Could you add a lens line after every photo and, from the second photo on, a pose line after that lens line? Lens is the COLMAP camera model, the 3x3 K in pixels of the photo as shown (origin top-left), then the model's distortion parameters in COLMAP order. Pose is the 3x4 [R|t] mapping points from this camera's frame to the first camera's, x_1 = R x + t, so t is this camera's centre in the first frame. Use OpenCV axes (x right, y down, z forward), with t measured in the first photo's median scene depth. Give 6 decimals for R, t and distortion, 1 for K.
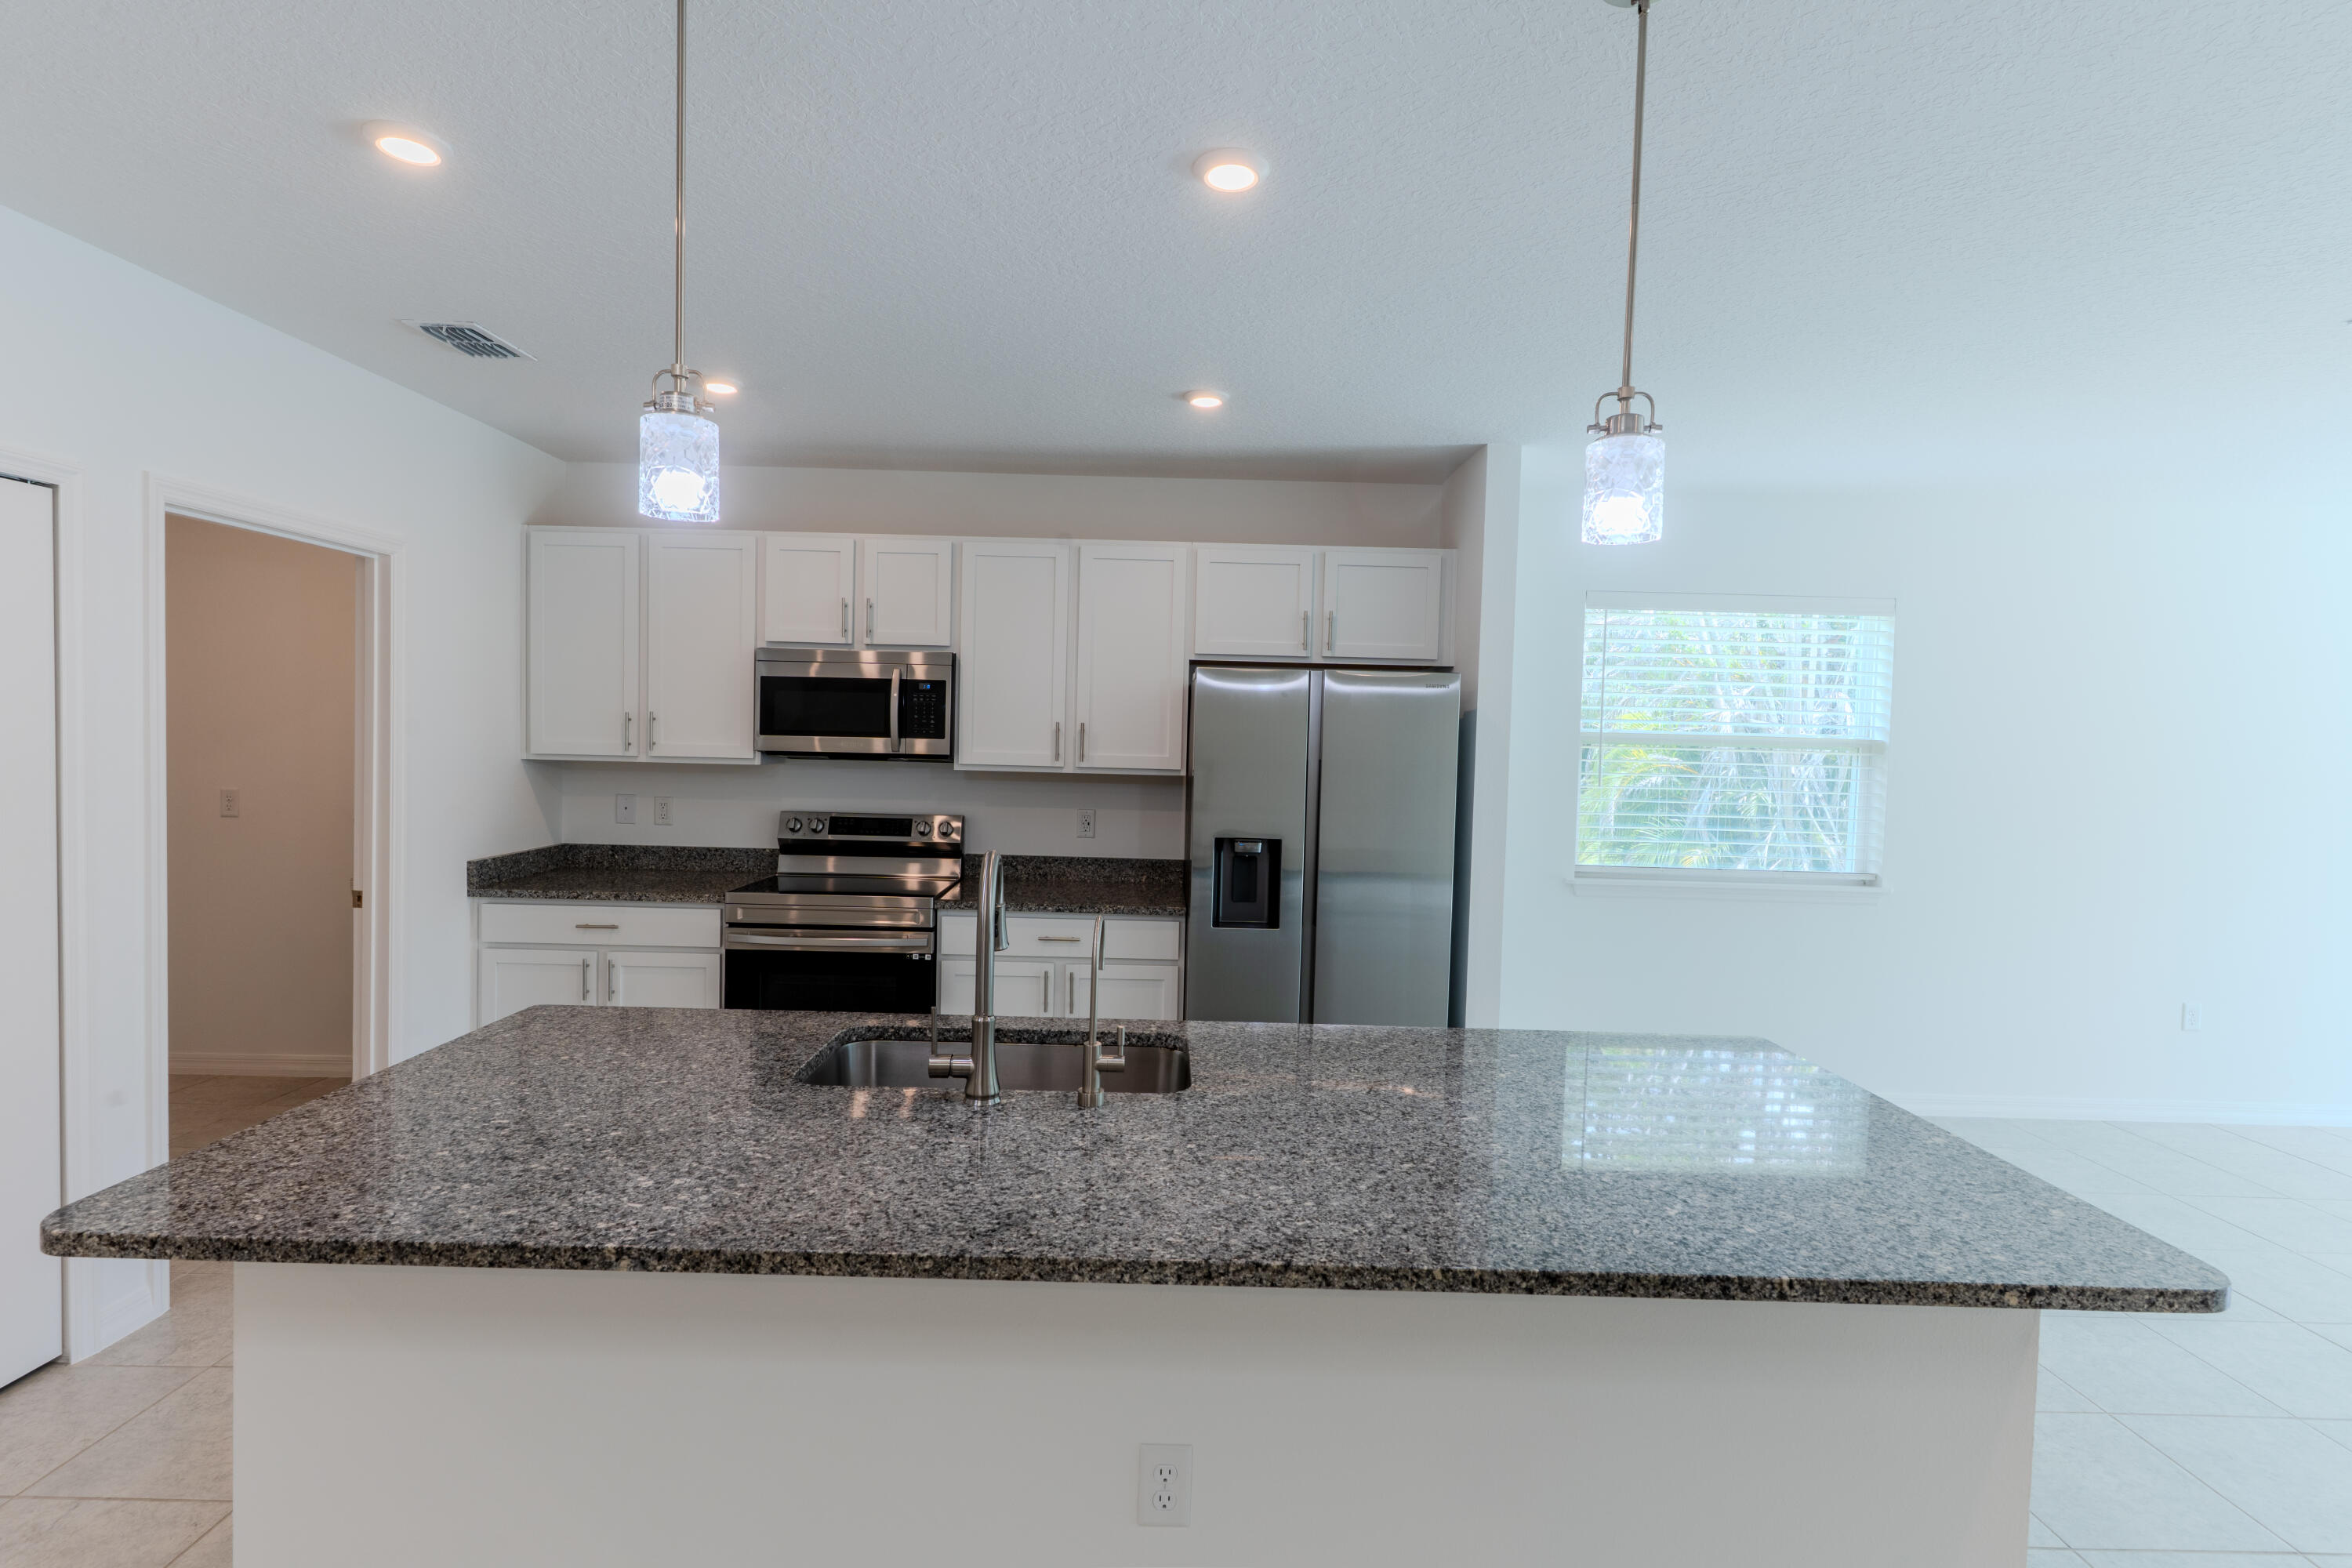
lens RADIAL K [[1111.7, 0, 1165.4], [0, 1111.7, 775.8], [0, 0, 1]] dist [0.004298, -0.001678]
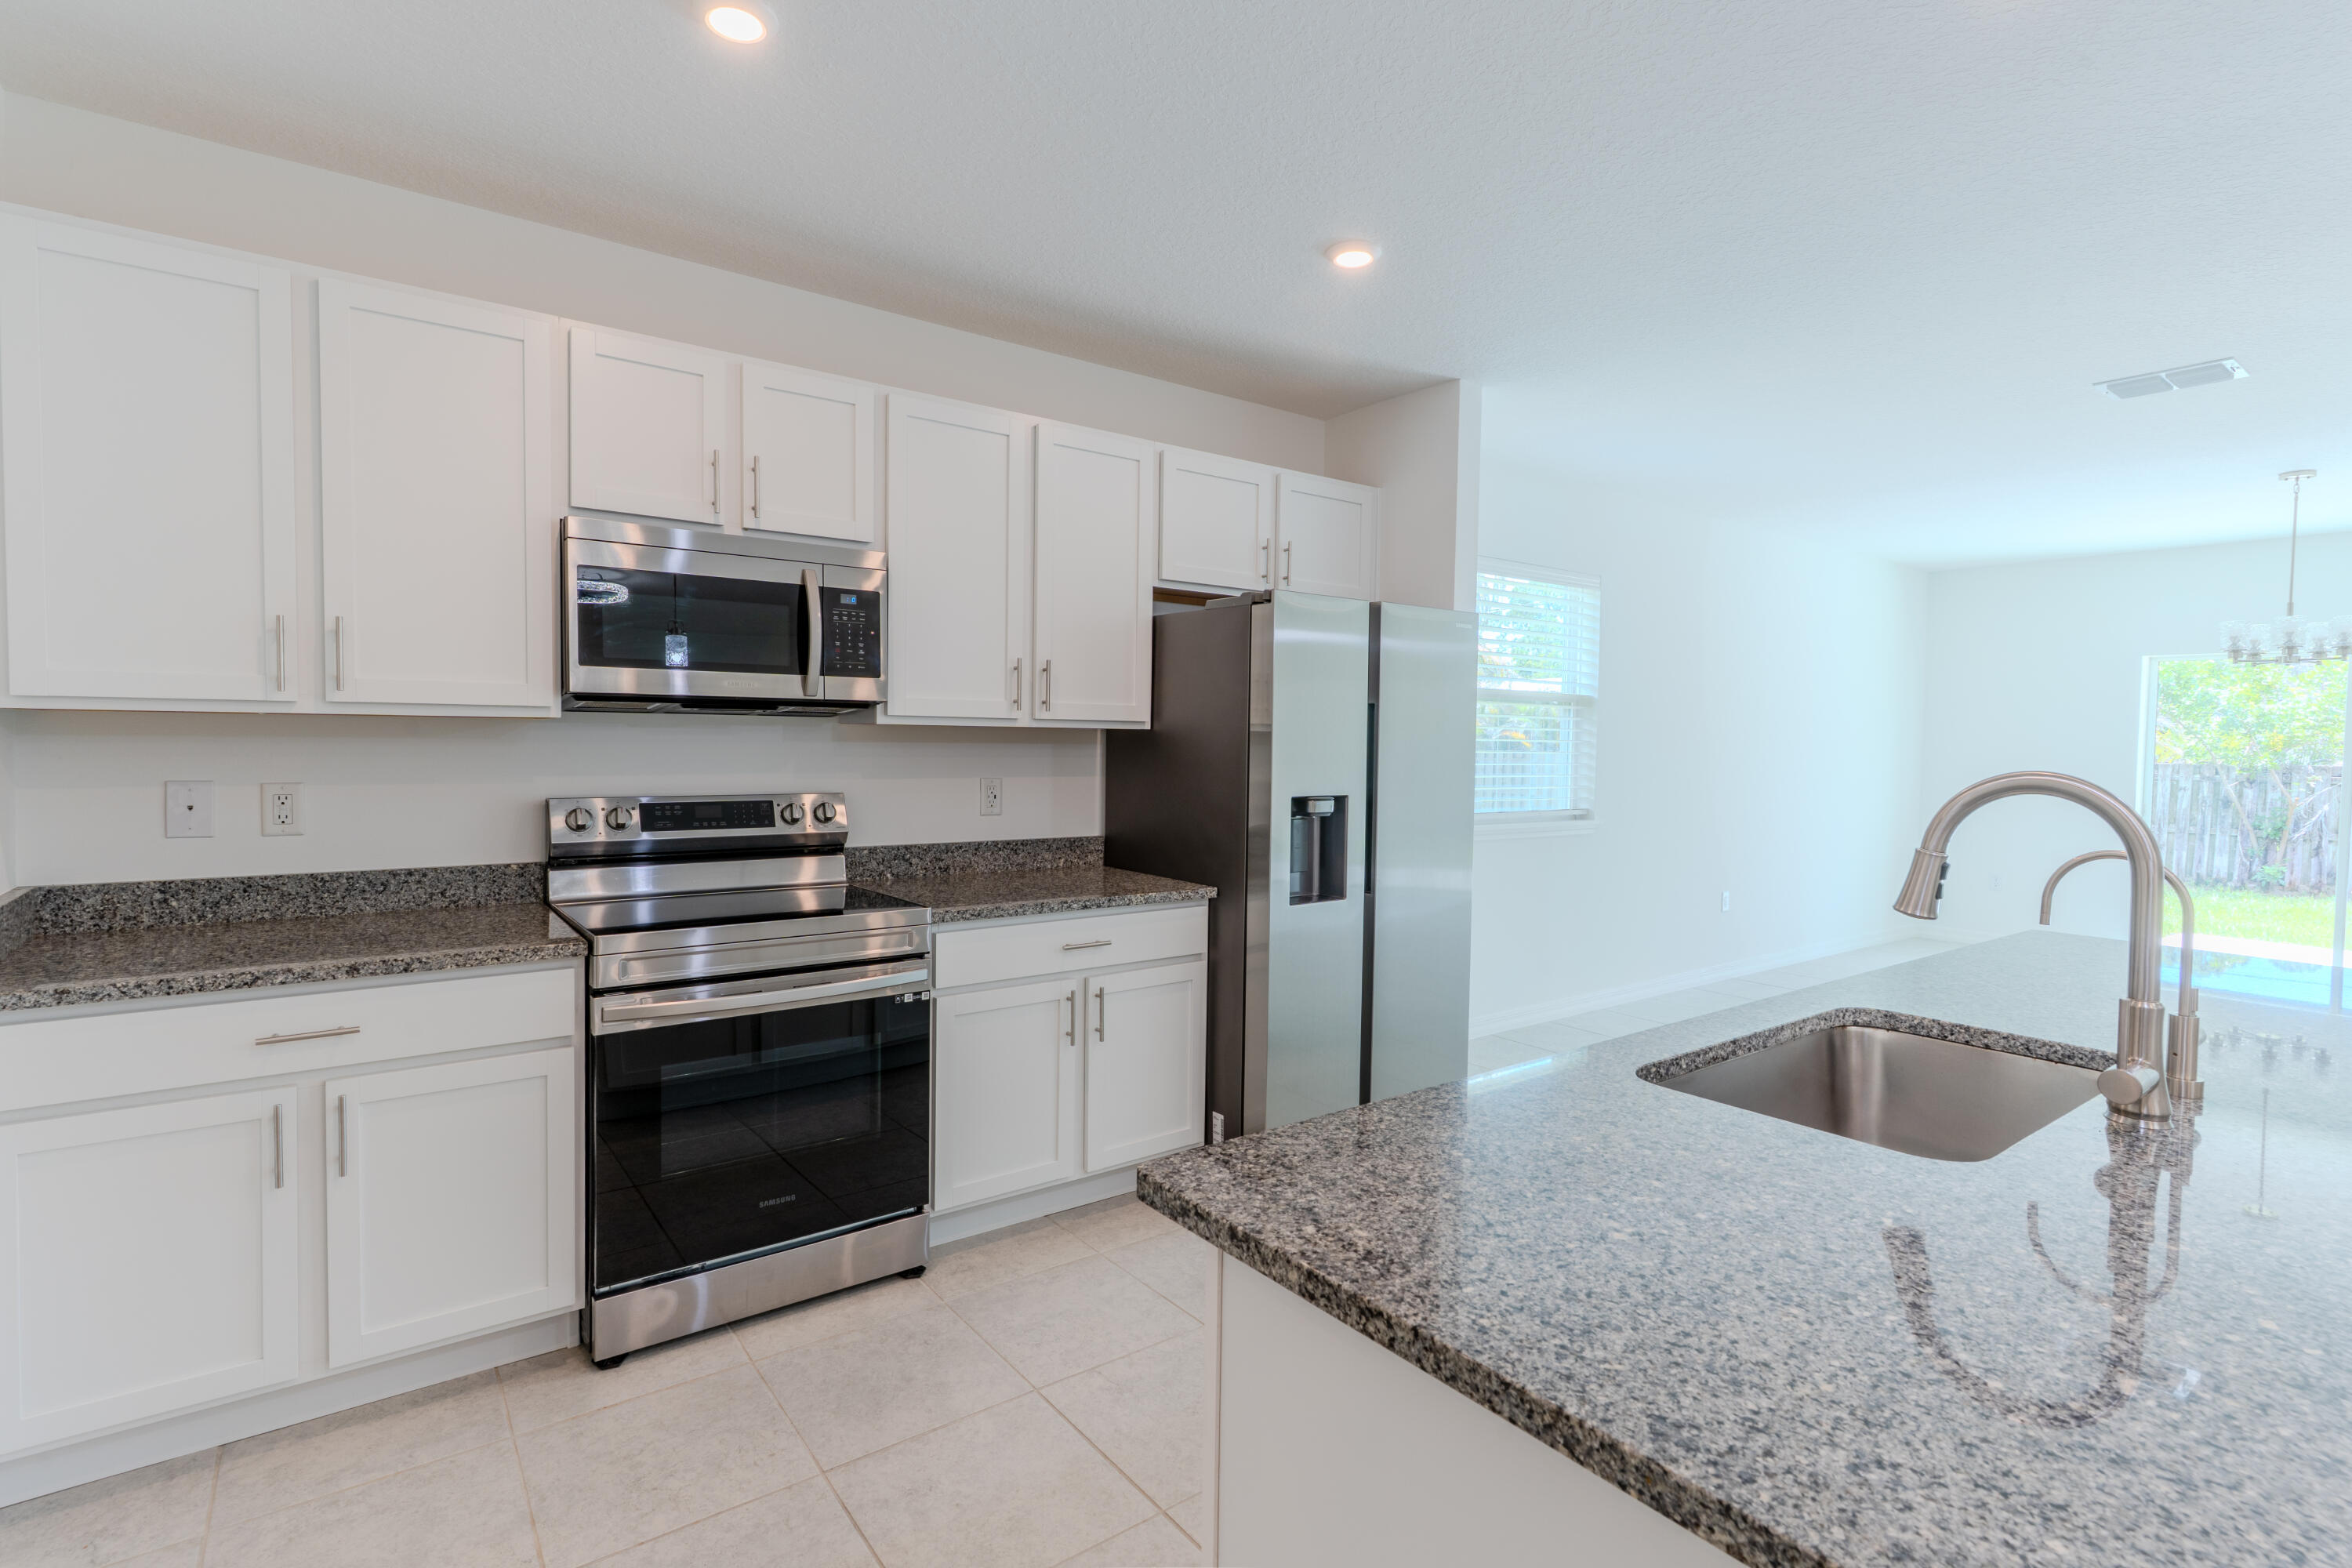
lens RADIAL K [[1111.7, 0, 1171.3], [0, 1111.7, 781.3], [0, 0, 1]] dist [0.004298, -0.001678]
pose [[0.807346, -0.038443, 0.588825, -0.455820], [0.028085, 0.999248, 0.026730, 0.016869], [-0.589410, -0.005044, 0.807819, 0.339252]]
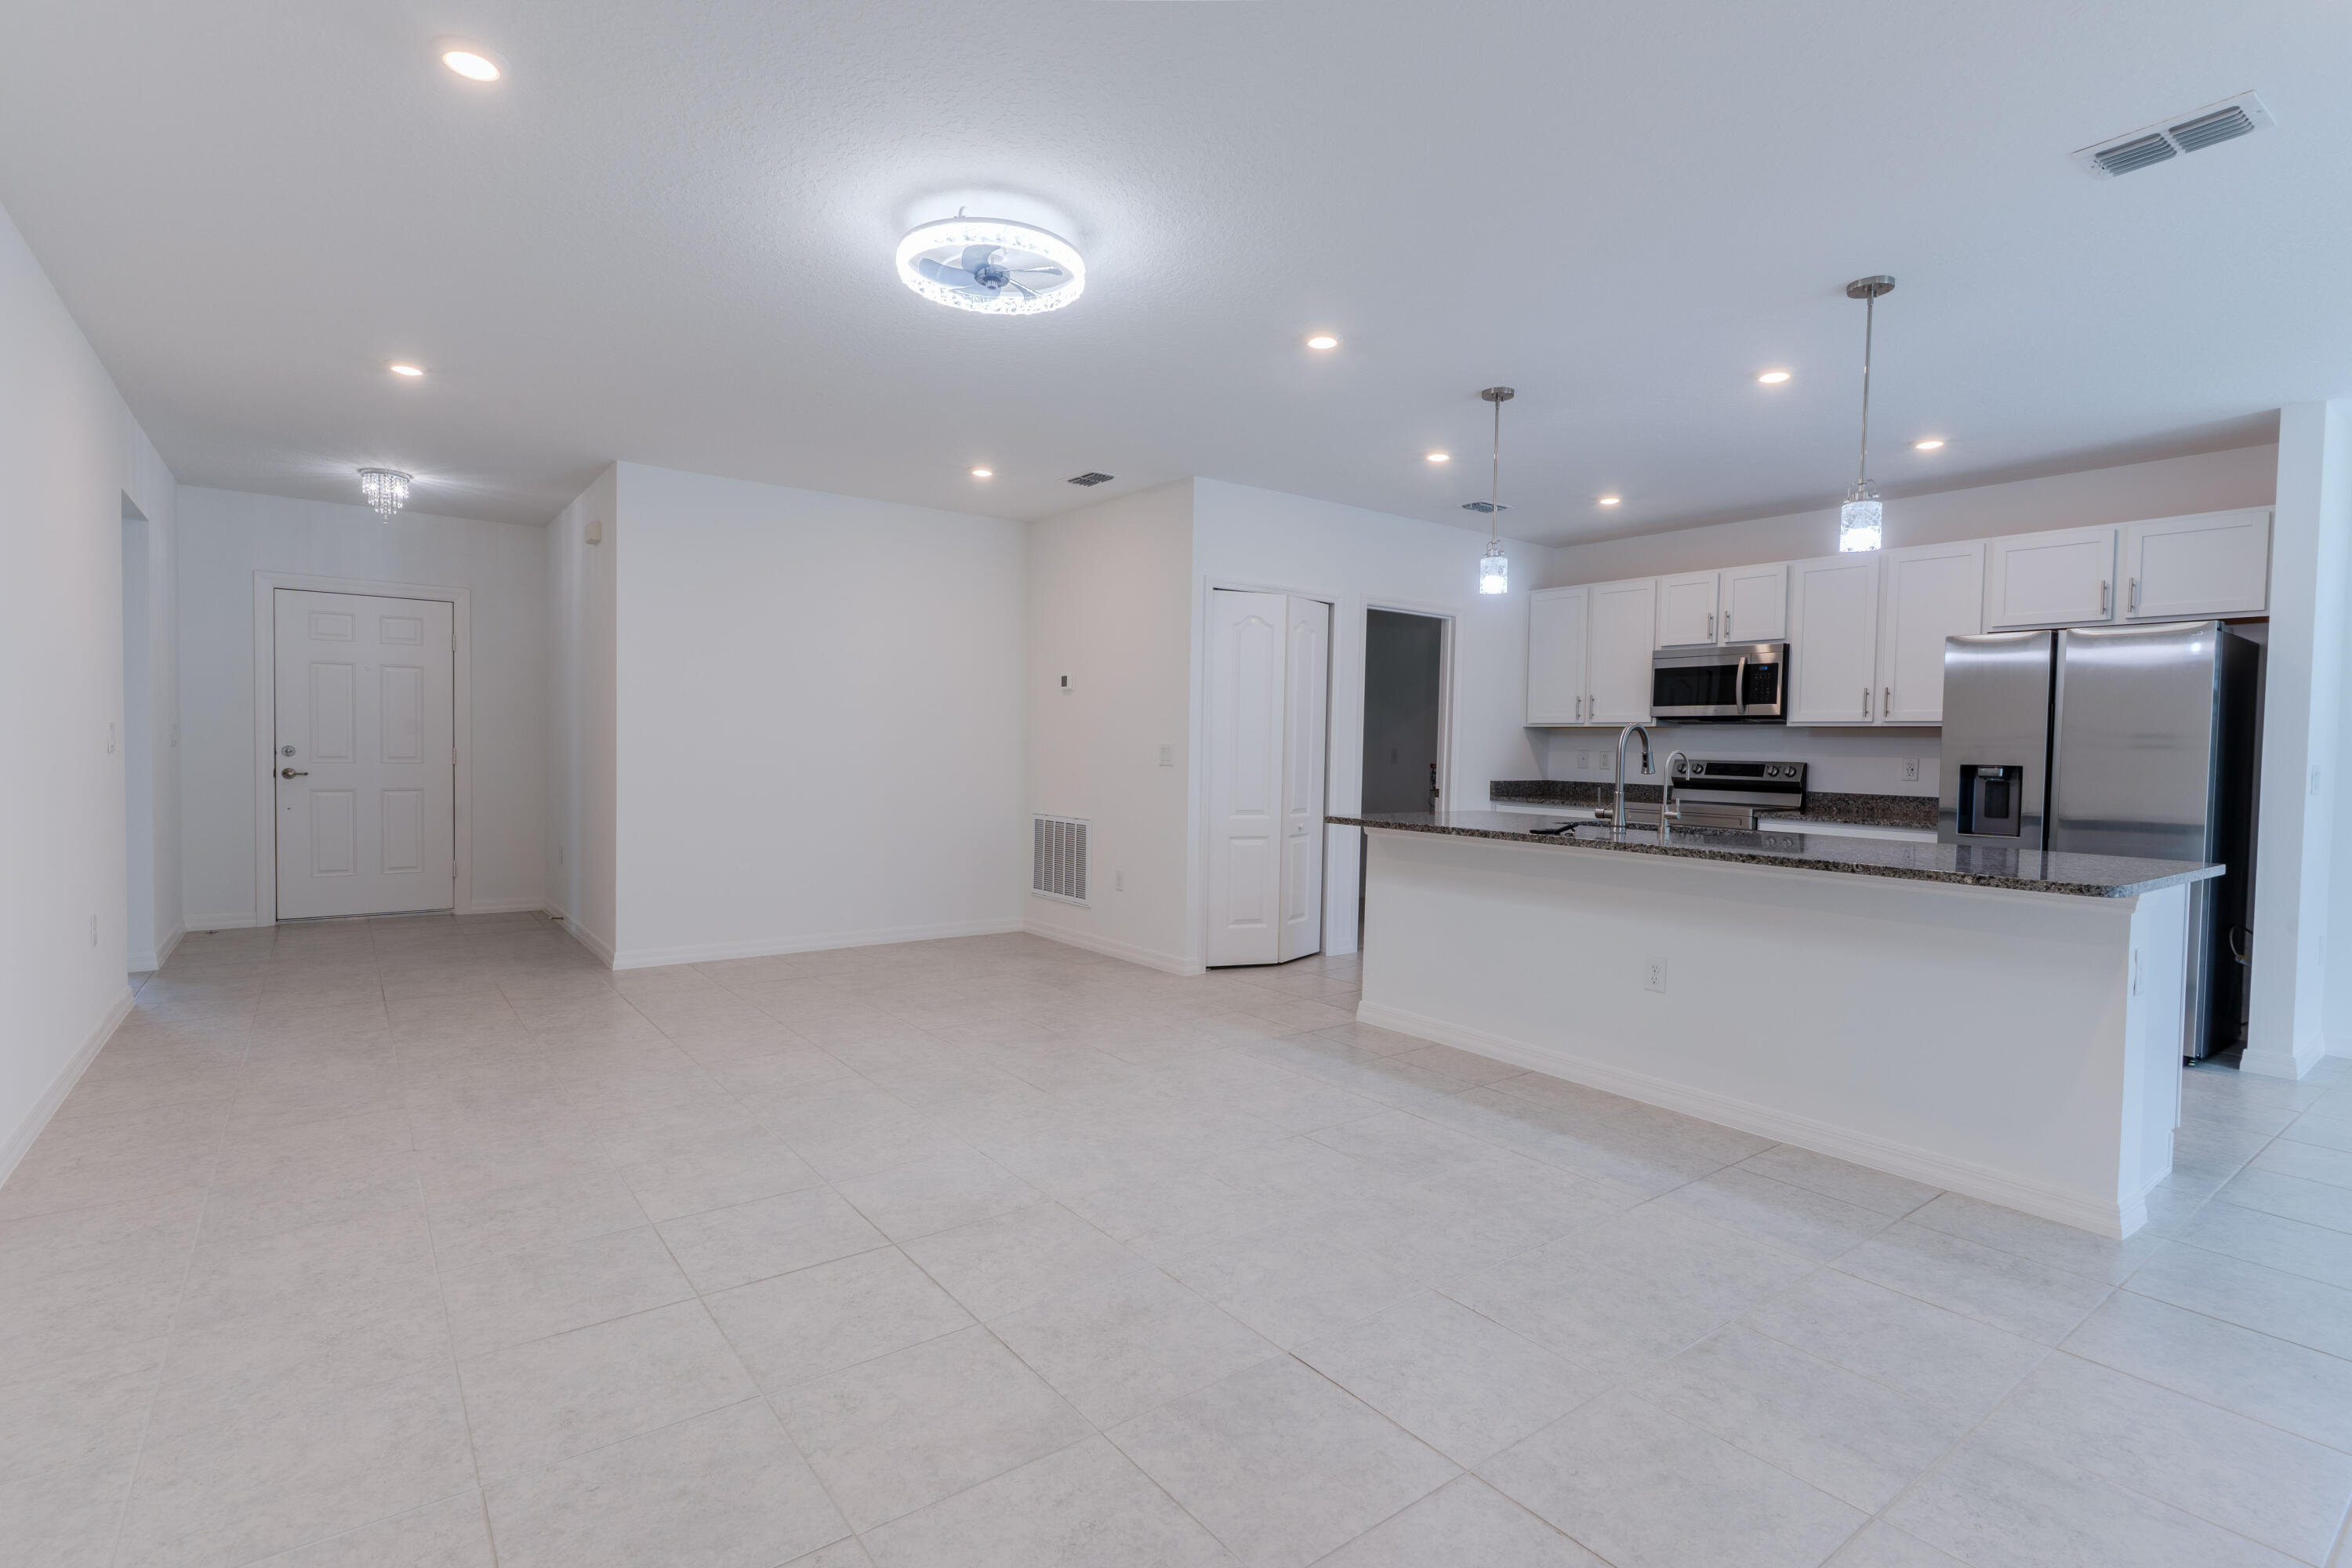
lens RADIAL K [[1111.7, 0, 1170.6], [0, 1111.7, 785.8], [0, 0, 1]] dist [0.004298, -0.001678]
pose [[0.601071, 0.015084, -0.799053, 0.472616], [-0.034370, 0.999385, -0.006989, 0.107656], [0.798456, 0.031665, 0.601220, -0.470671]]
